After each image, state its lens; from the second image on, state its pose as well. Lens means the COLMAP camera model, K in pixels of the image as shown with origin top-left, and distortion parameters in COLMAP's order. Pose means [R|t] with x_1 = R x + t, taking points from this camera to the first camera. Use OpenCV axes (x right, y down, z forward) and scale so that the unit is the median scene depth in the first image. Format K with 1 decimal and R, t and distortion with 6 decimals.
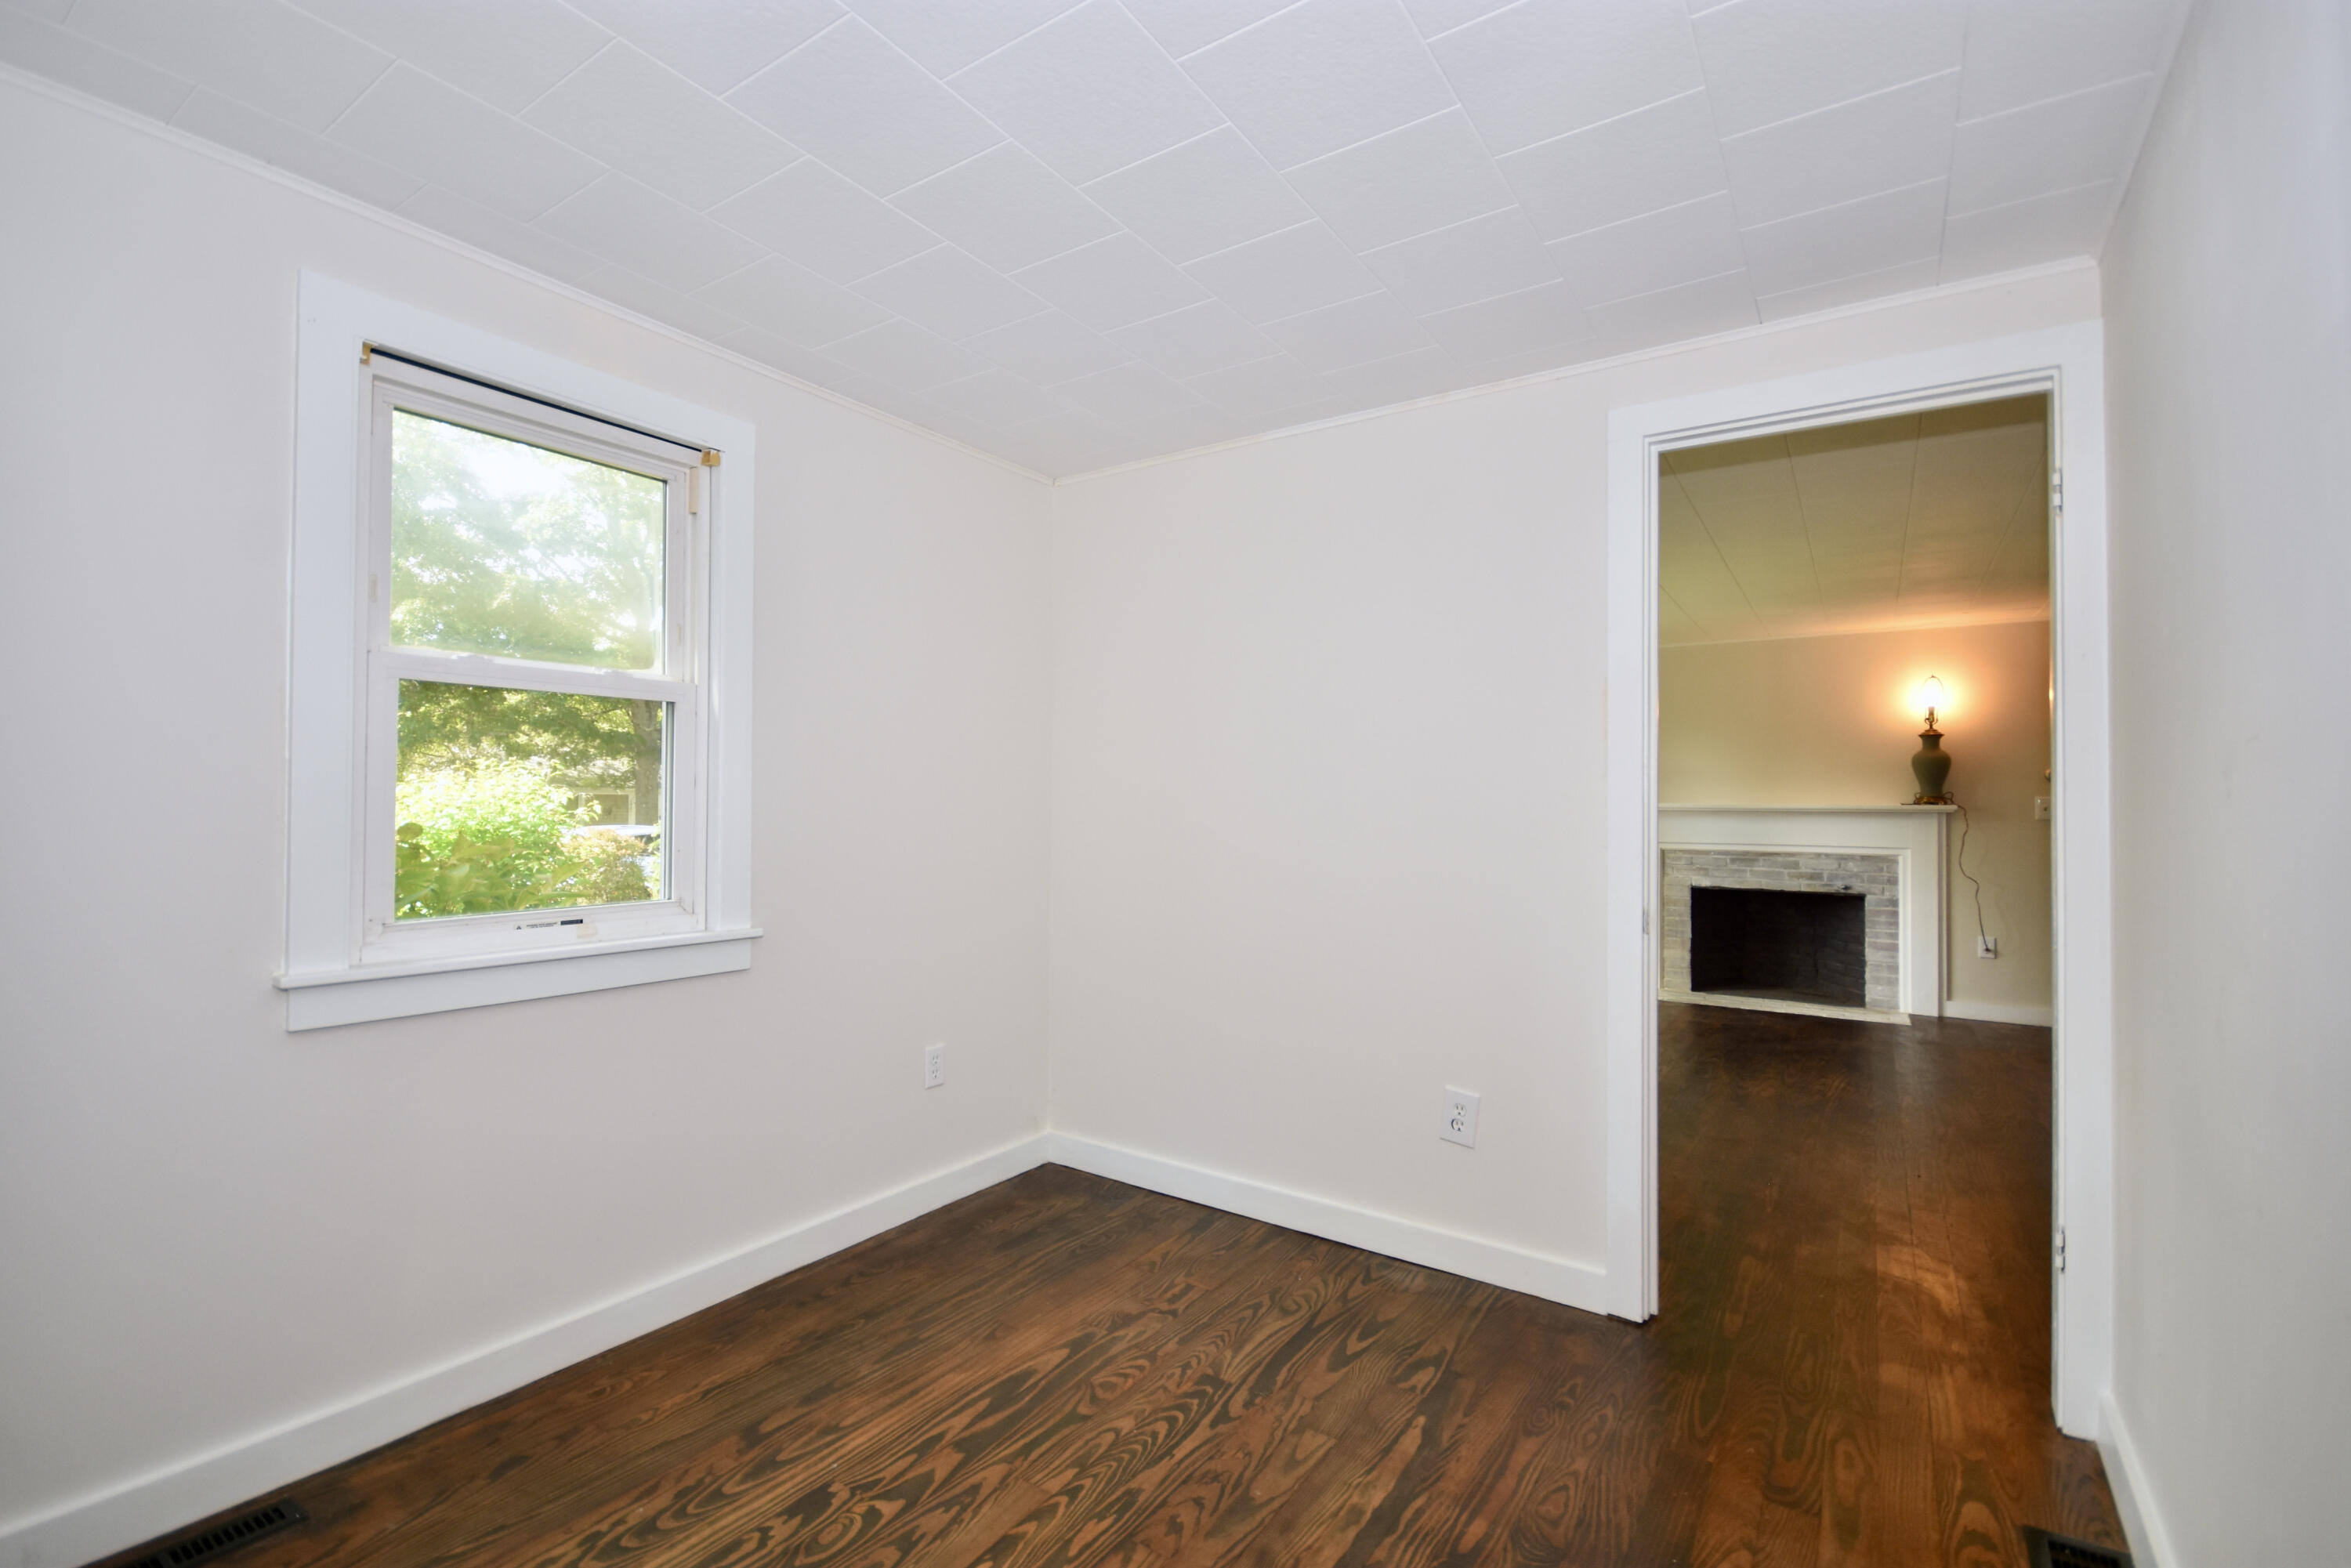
lens RADIAL K [[1022.1, 0, 1168.1], [0, 1022.1, 781.7], [0, 0, 1]] dist [-0.001484, -0.000567]
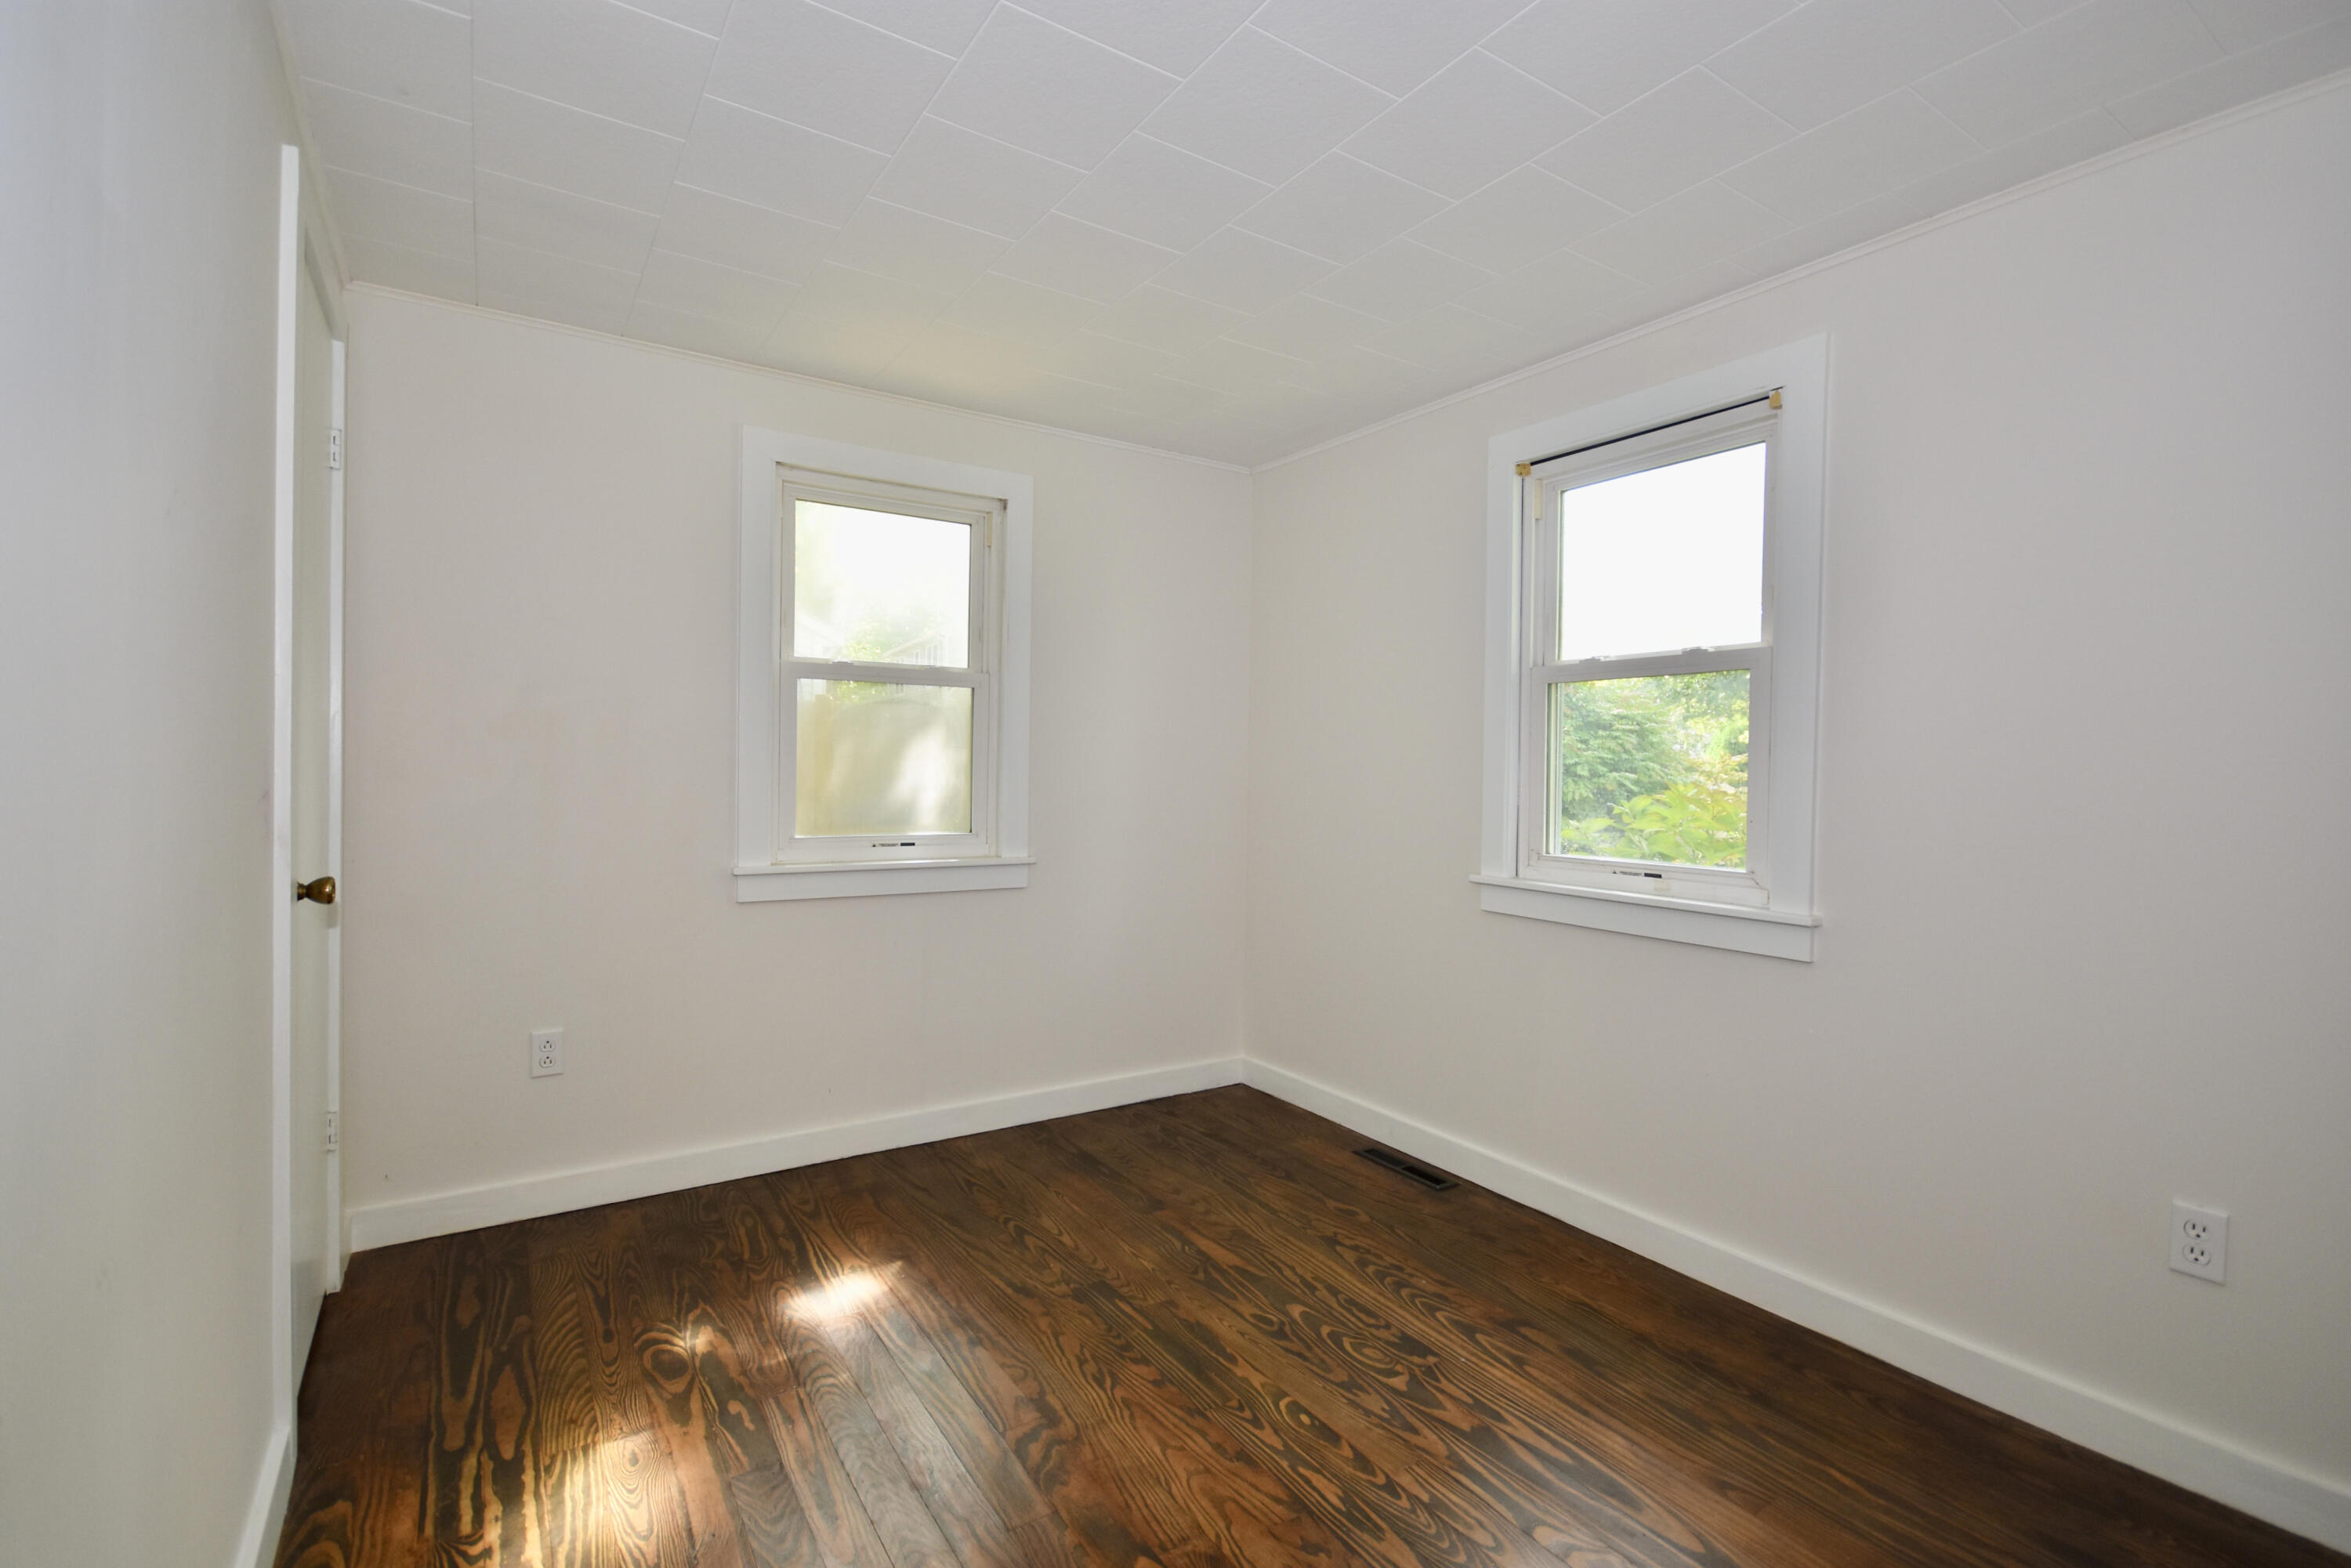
lens RADIAL K [[1022.1, 0, 1168.1], [0, 1022.1, 781.7], [0, 0, 1]] dist [-0.001484, -0.000567]
pose [[-0.371869, -0.000516, -0.928285, 0.837628], [-0.001574, 0.999999, 0.000074, 0.041515], [0.928284, 0.001488, -0.371869, 1.131732]]
